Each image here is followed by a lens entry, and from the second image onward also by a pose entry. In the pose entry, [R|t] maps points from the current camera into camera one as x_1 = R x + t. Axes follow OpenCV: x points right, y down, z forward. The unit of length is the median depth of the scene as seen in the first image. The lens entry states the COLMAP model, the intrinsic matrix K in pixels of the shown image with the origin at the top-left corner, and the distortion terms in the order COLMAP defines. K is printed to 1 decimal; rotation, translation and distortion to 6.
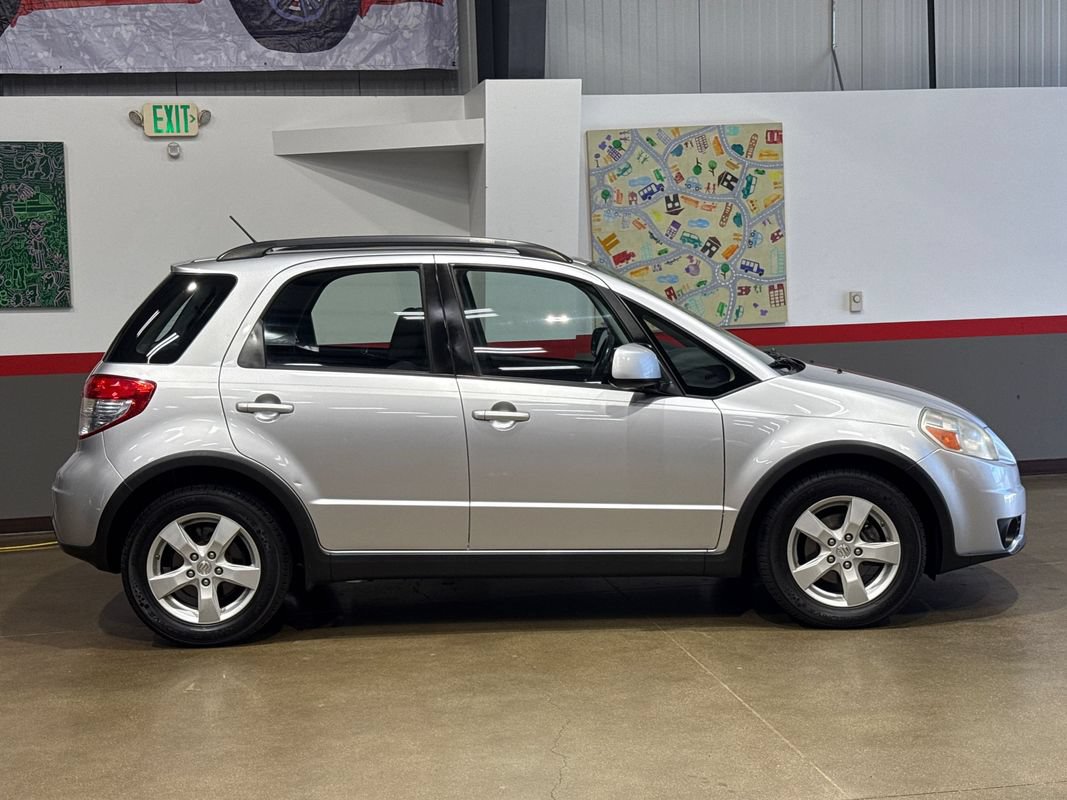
lens RADIAL K [[1475.4, 0, 533.5], [0, 1475.4, 400.0], [0, 0, 1]] dist [0.223534, -0.460298]
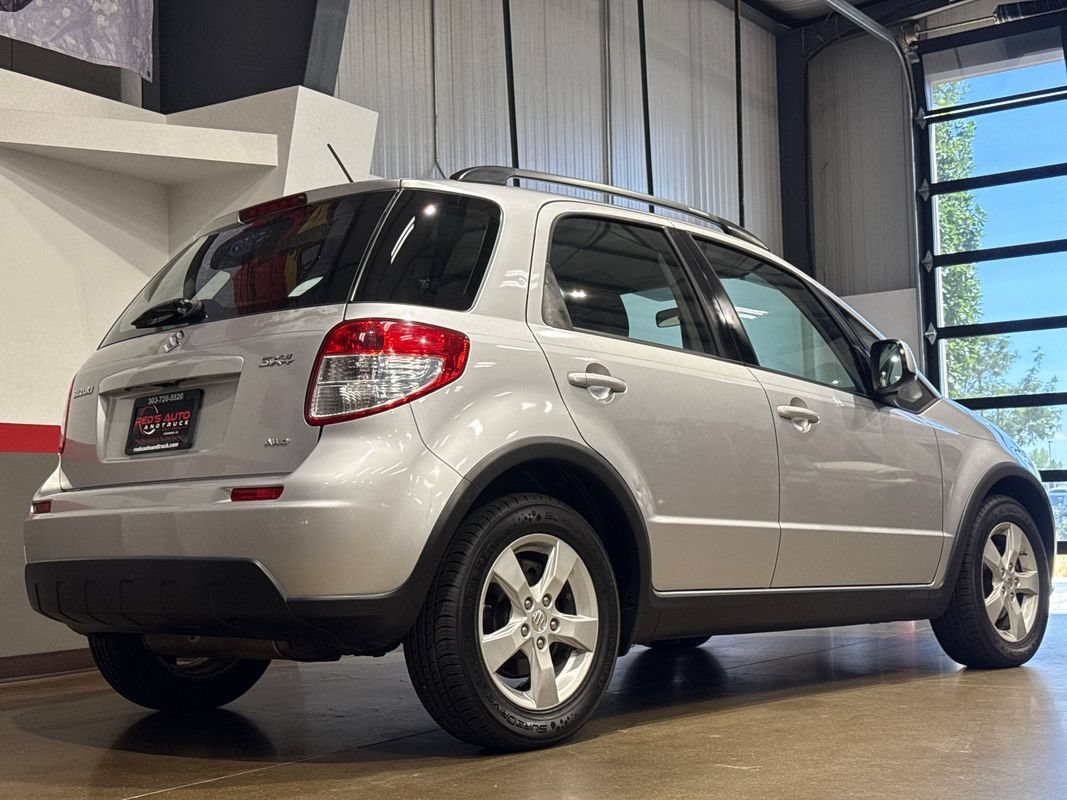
lens RADIAL K [[1479.0, 0, 517.2], [0, 1479.0, 398.4], [0, 0, 1]] dist [0.198812, -0.346681]
pose [[0.706776, 0.068739, 0.704090, -0.645394], [0.070829, 0.983392, -0.167105, 0.117024], [-0.703883, 0.167976, 0.690169, 0.510660]]
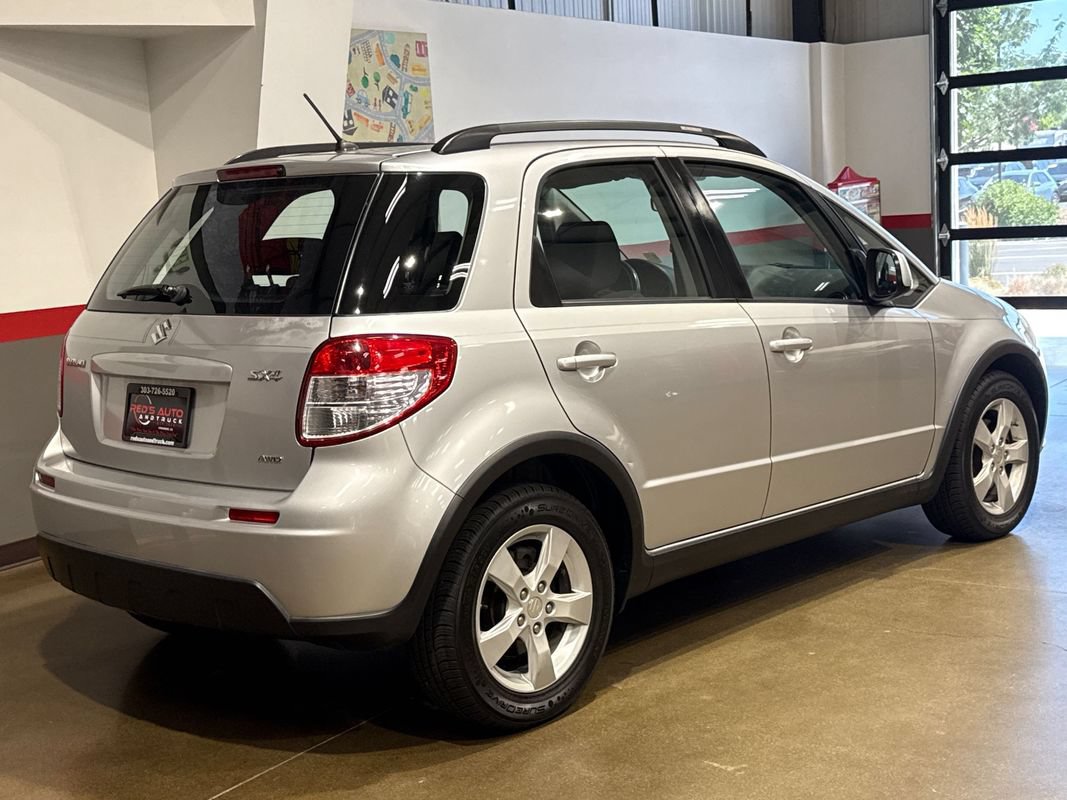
lens RADIAL K [[1474.0, 0, 518.8], [0, 1474.0, 391.0], [0, 0, 1]] dist [0.215144, -0.414889]
pose [[0.710555, -0.105077, 0.695752, -0.637292], [0.100883, 0.993785, 0.047058, -0.015623], [-0.696372, 0.036752, 0.716739, 0.490003]]
